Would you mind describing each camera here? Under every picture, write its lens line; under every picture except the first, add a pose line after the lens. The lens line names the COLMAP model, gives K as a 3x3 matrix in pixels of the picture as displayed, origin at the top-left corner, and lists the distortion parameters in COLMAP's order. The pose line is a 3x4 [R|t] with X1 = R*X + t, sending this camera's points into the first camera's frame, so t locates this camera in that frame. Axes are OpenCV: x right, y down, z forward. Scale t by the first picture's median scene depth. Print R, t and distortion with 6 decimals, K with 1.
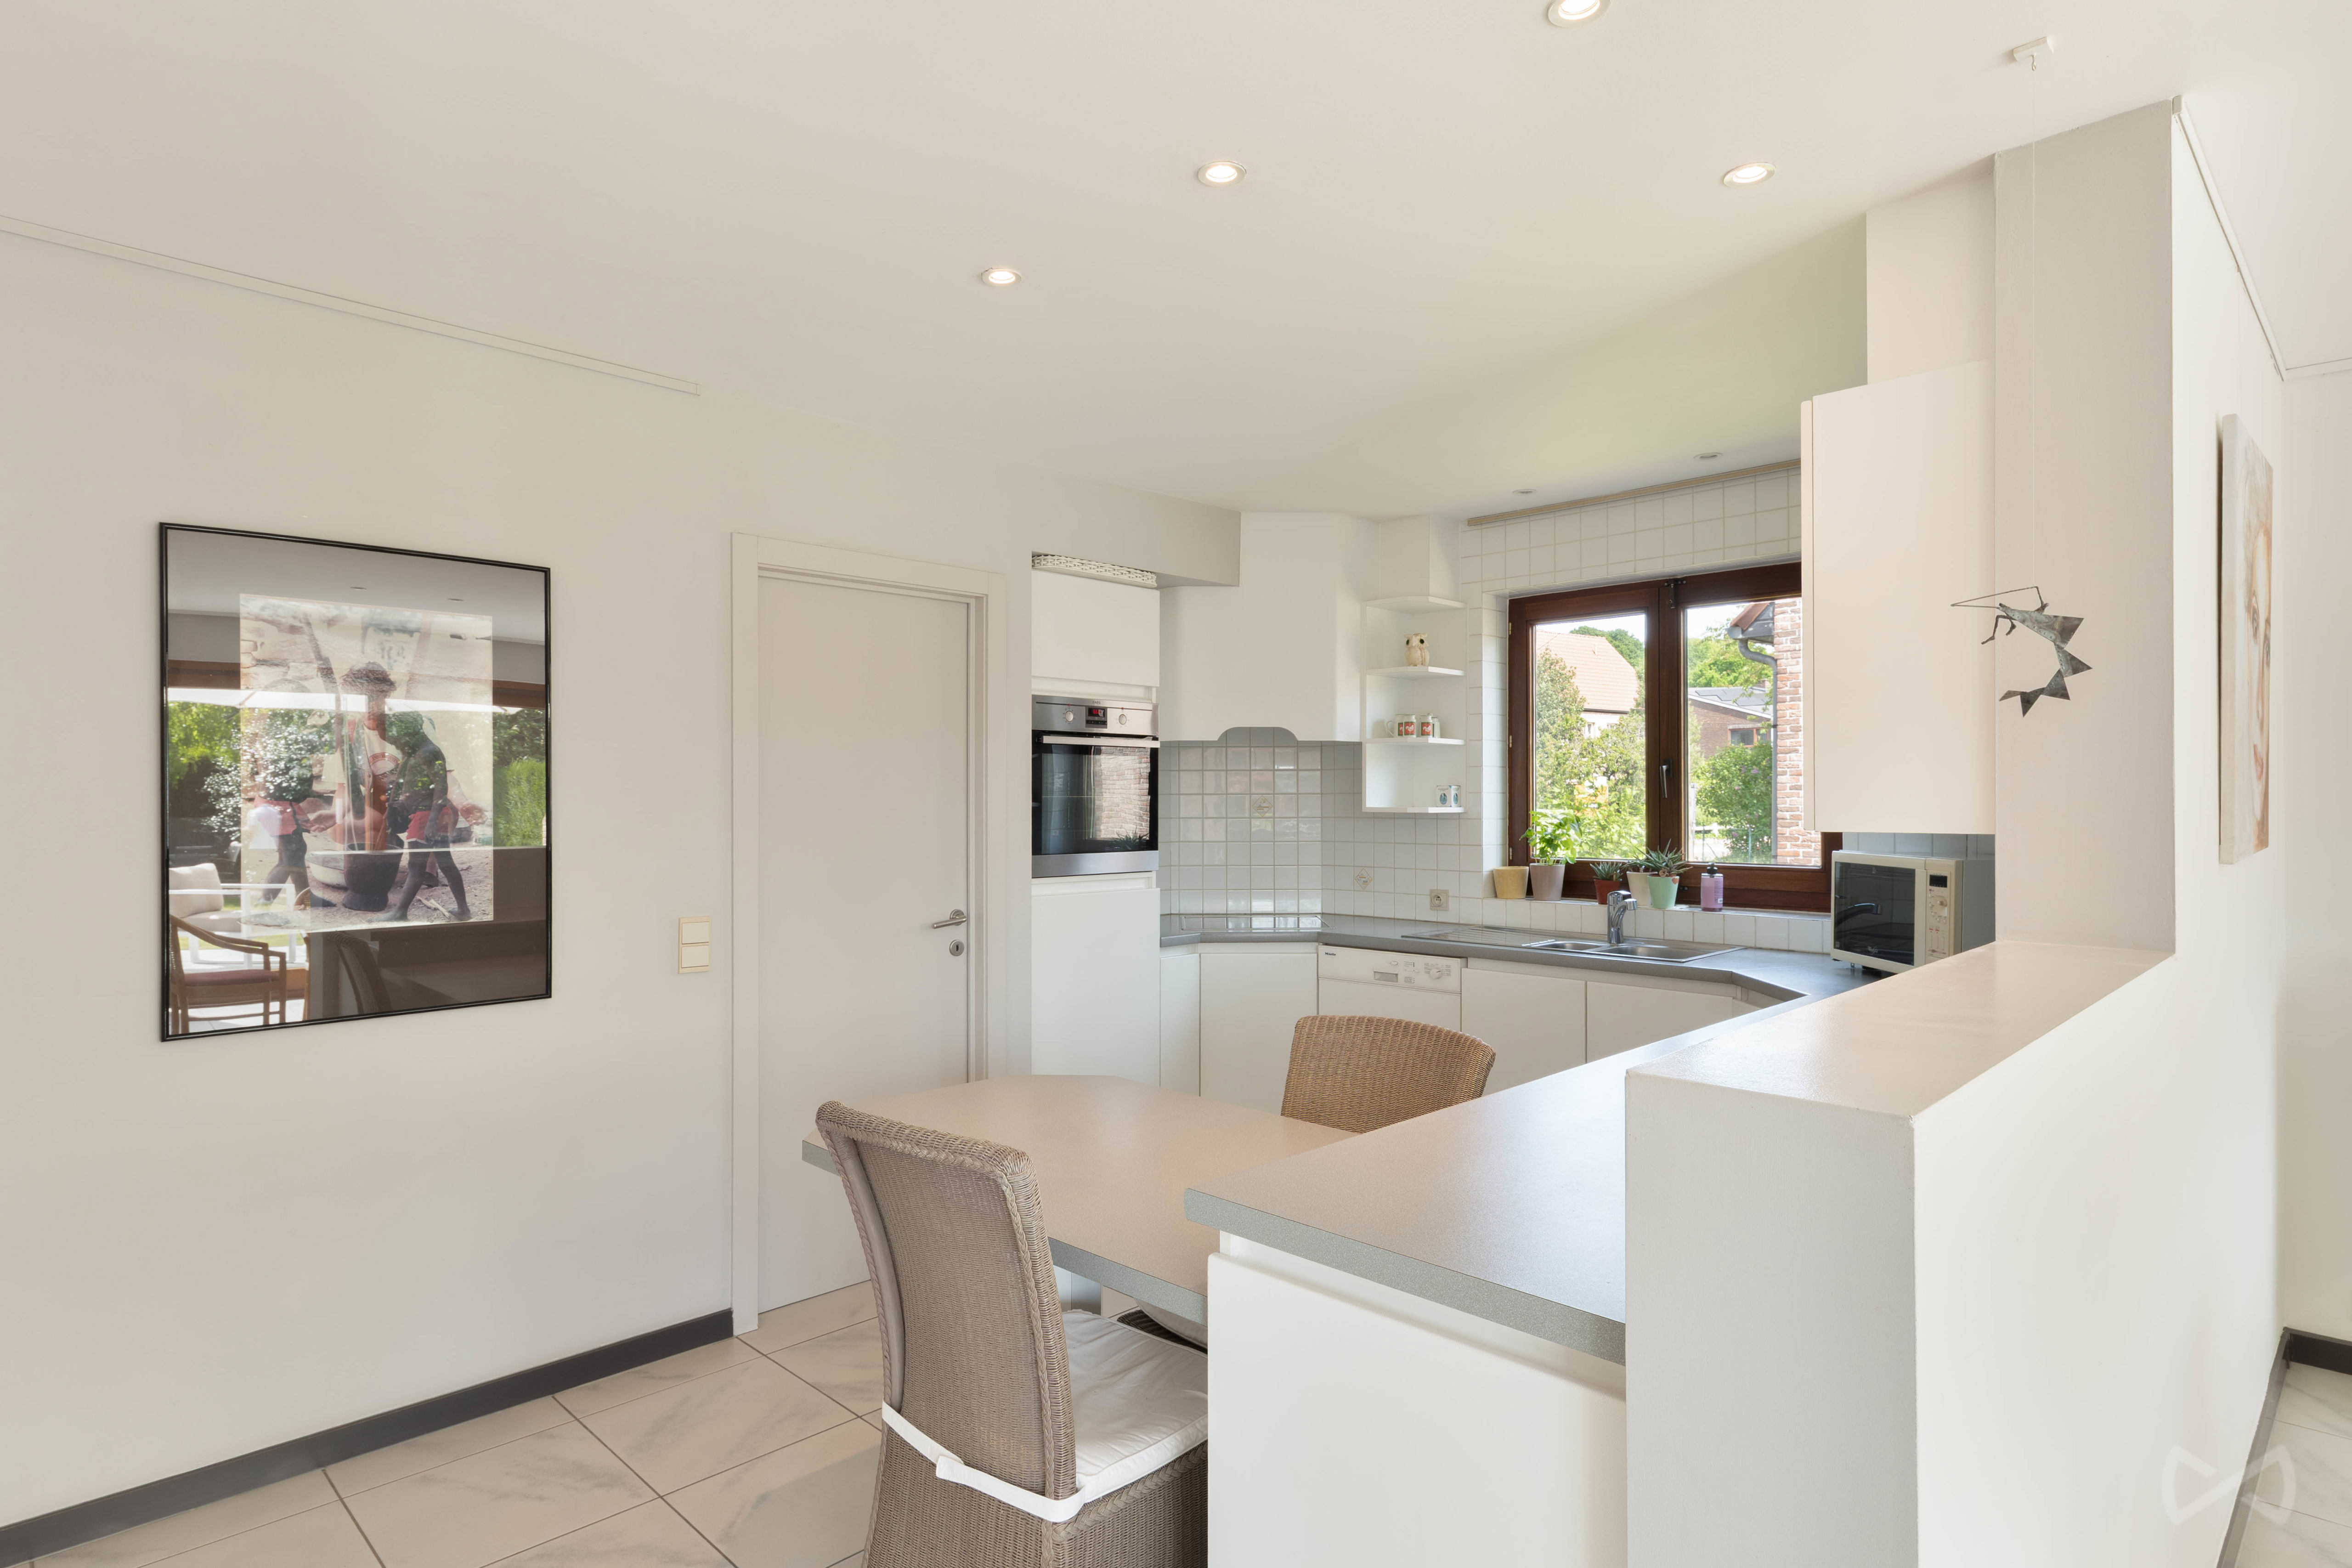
lens RADIAL K [[1261.7, 0, 1164.4], [0, 1261.7, 798.6], [0, 0, 1]] dist [0.018099, -0.002512]
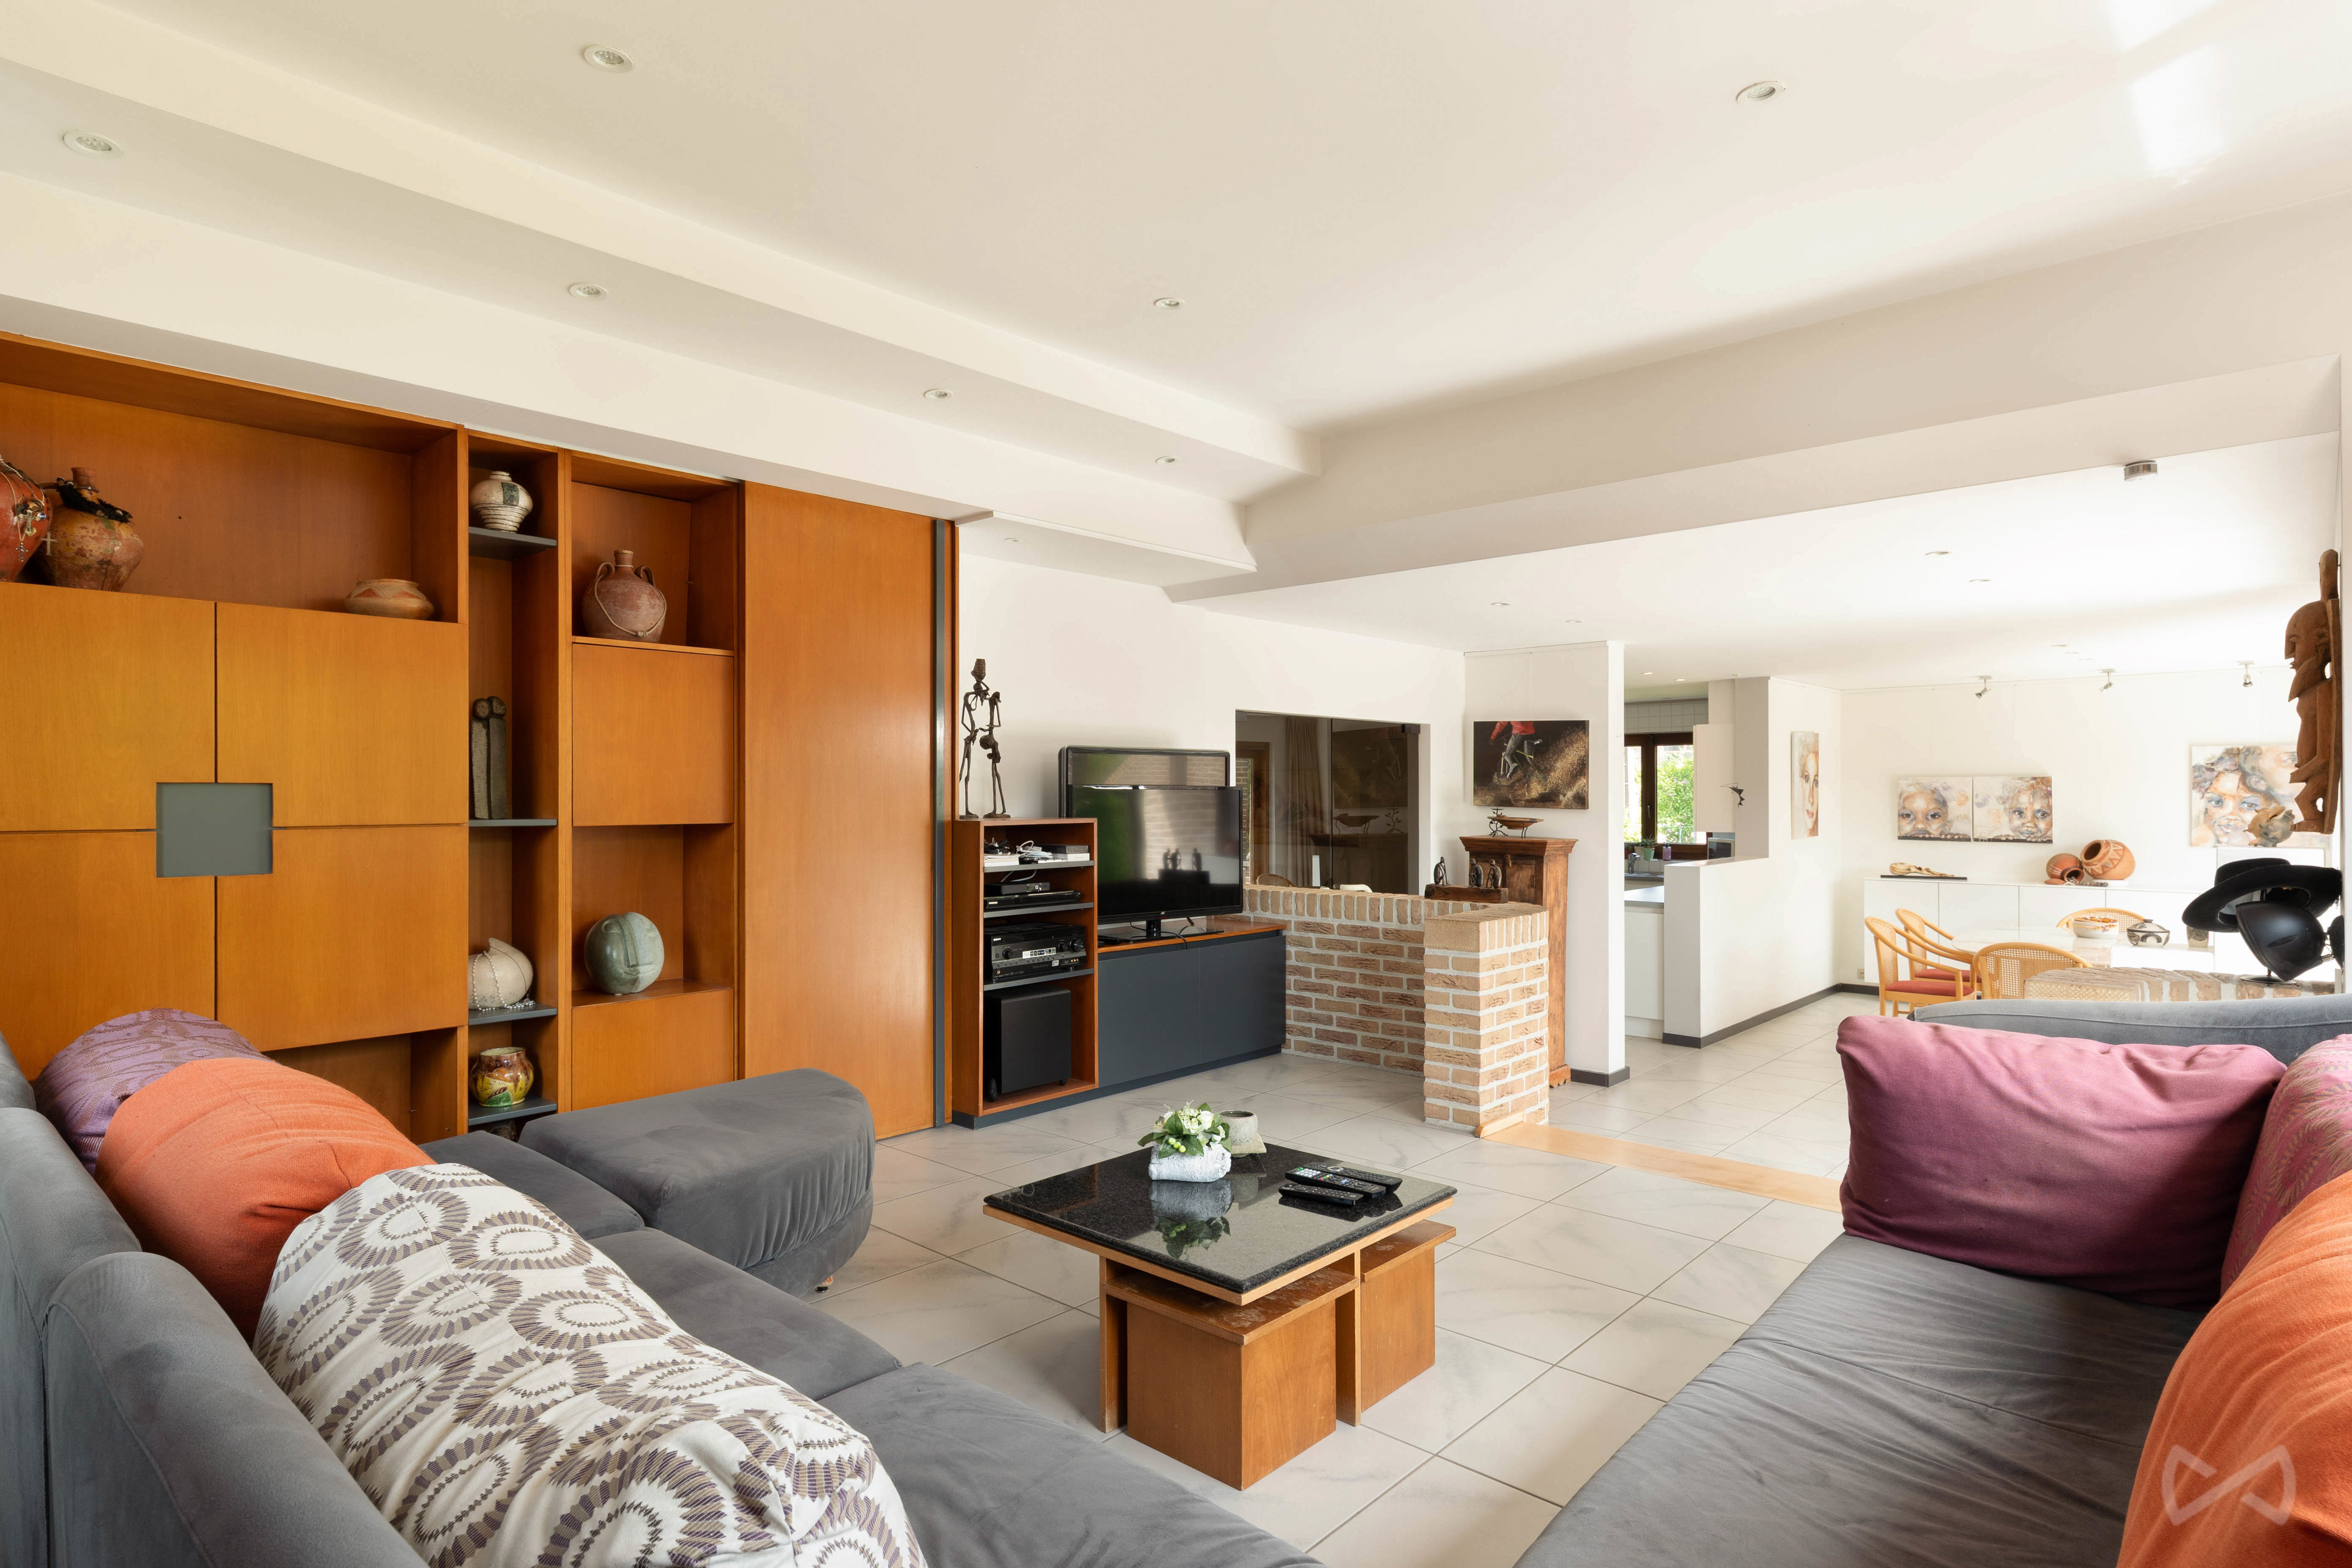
lens RADIAL K [[1261.7, 0, 1179.4], [0, 1261.7, 795.5], [0, 0, 1]] dist [0.018099, -0.002512]
pose [[0.999146, 0.001999, 0.041259, -0.706070], [-0.001916, 0.999996, -0.002070, -0.041285], [-0.041263, 0.001989, 0.999146, -1.625872]]
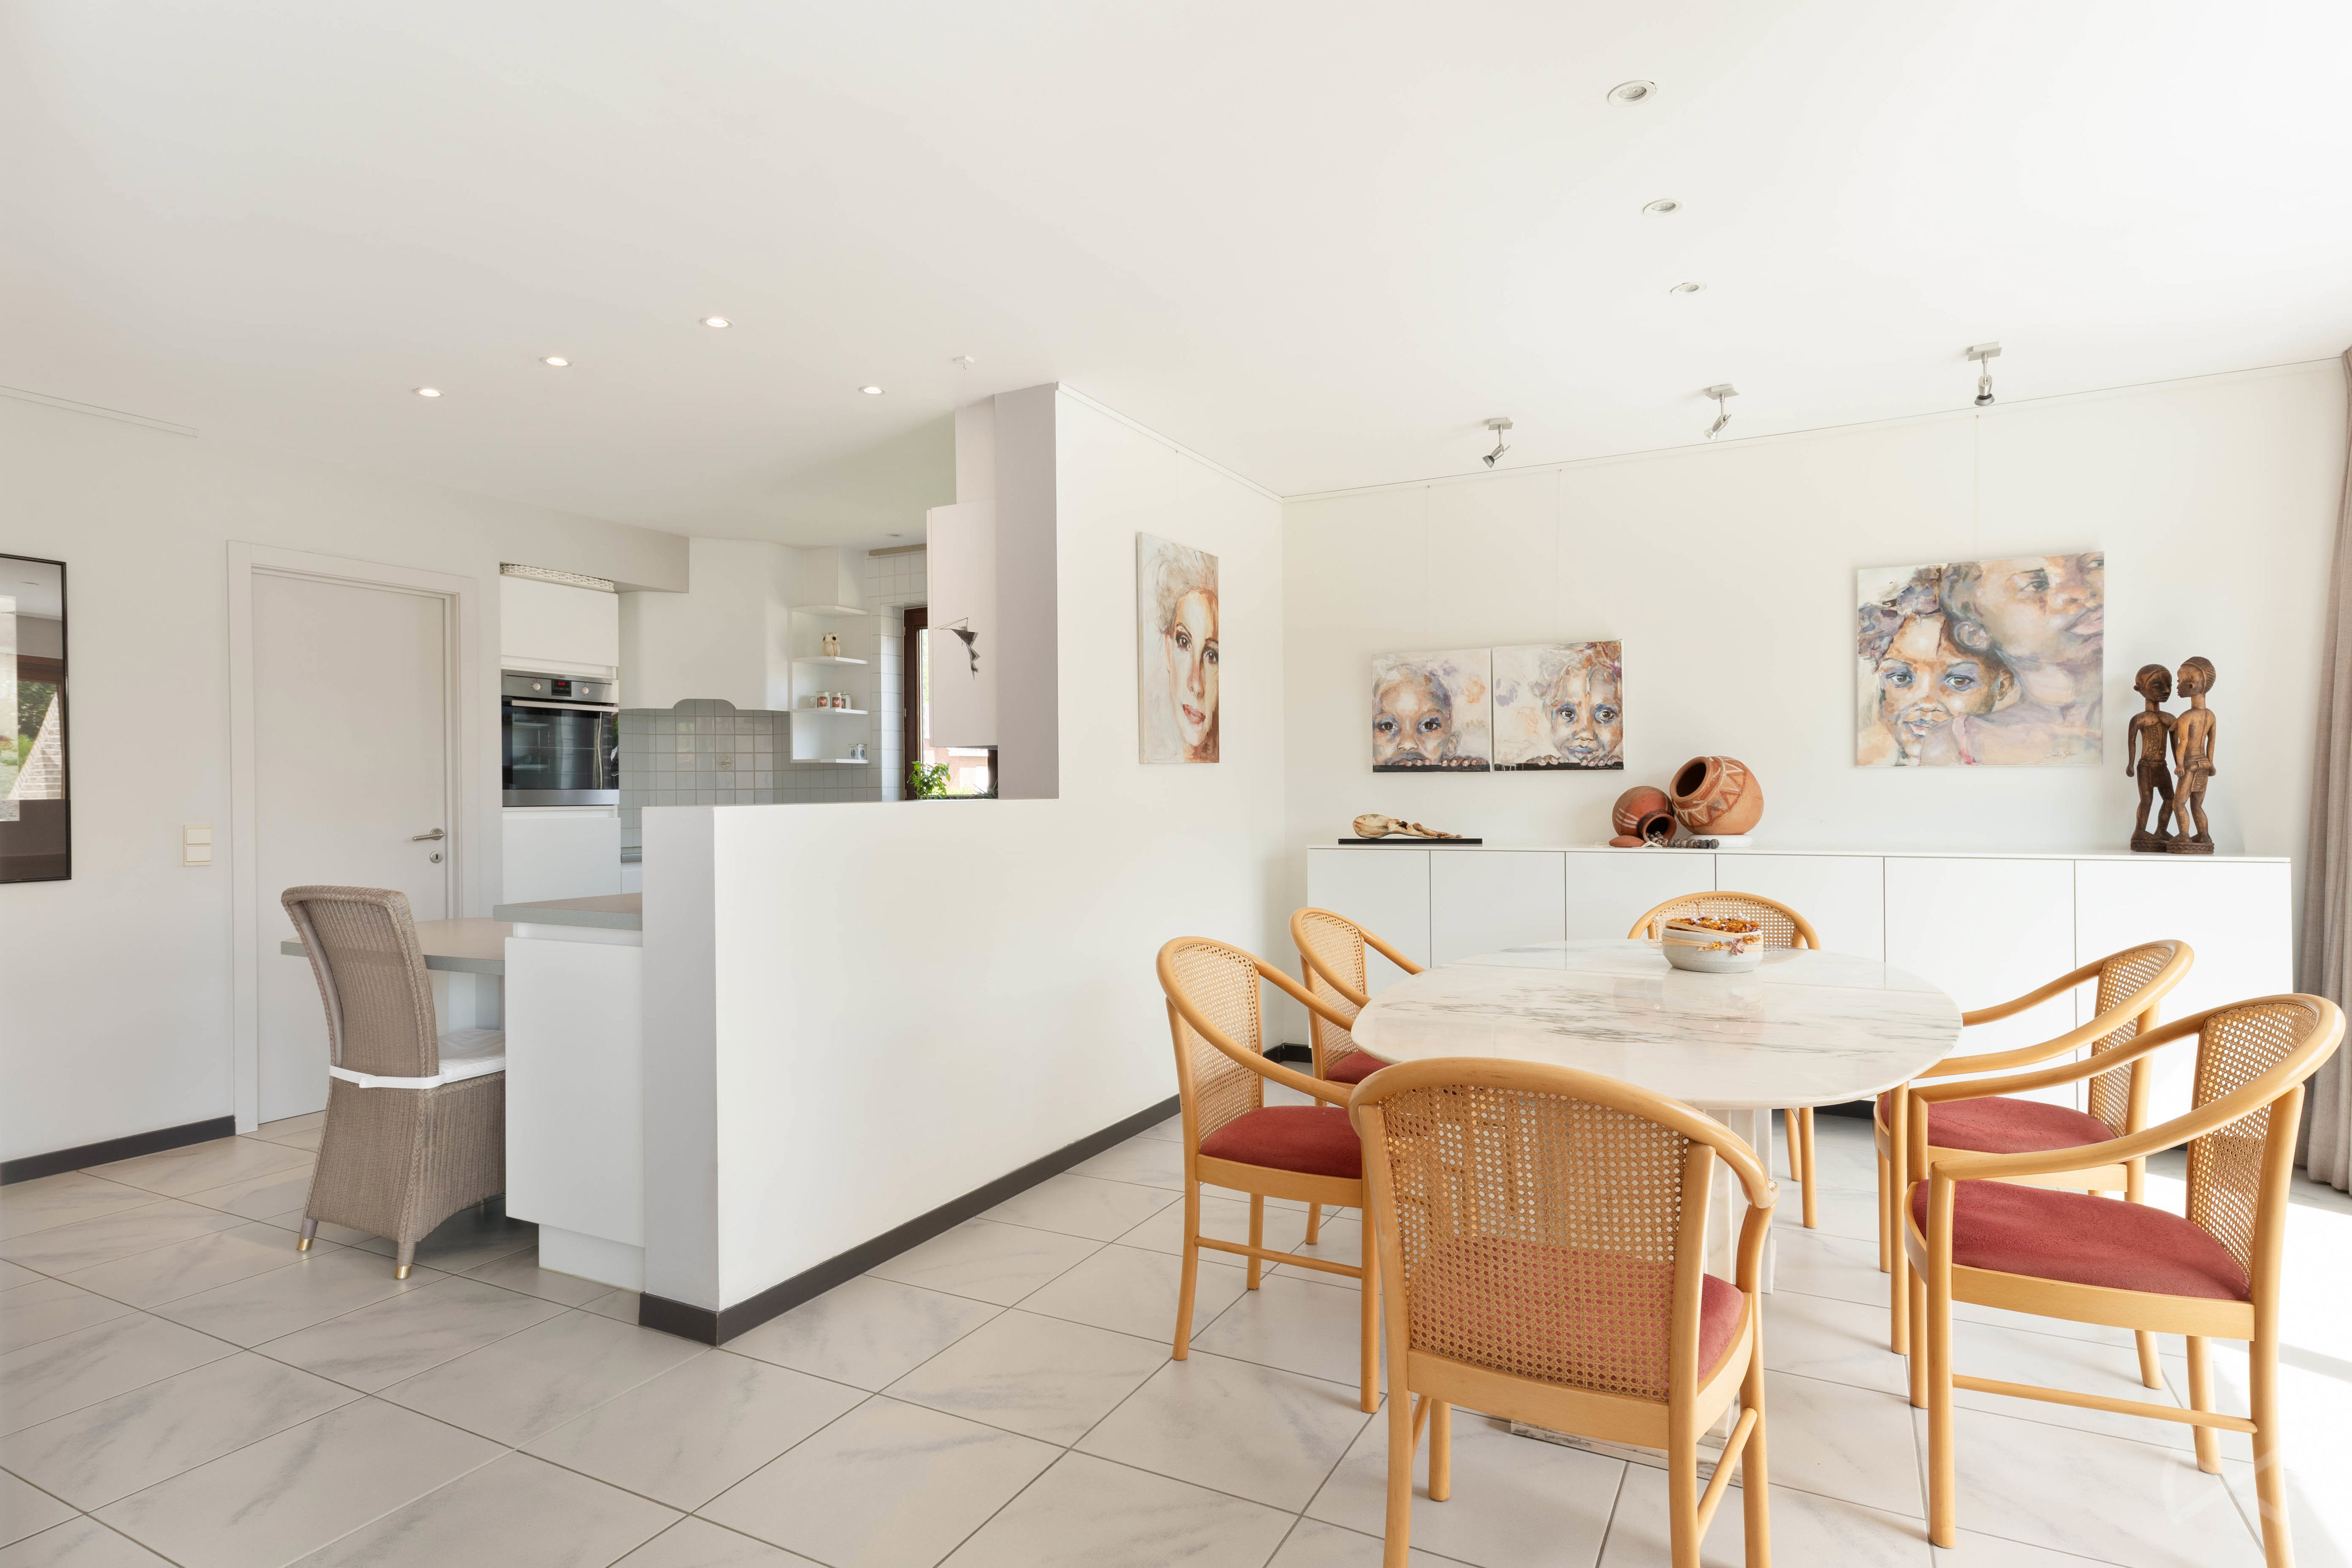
lens RADIAL K [[1261.7, 0, 1187.9], [0, 1261.7, 800.5], [0, 0, 1]] dist [0.018099, -0.002512]
pose [[0.954812, -0.008587, 0.297086, 0.177265], [0.007889, 0.999963, 0.003549, 0.054333], [-0.297106, -0.001045, 0.954844, -0.465383]]
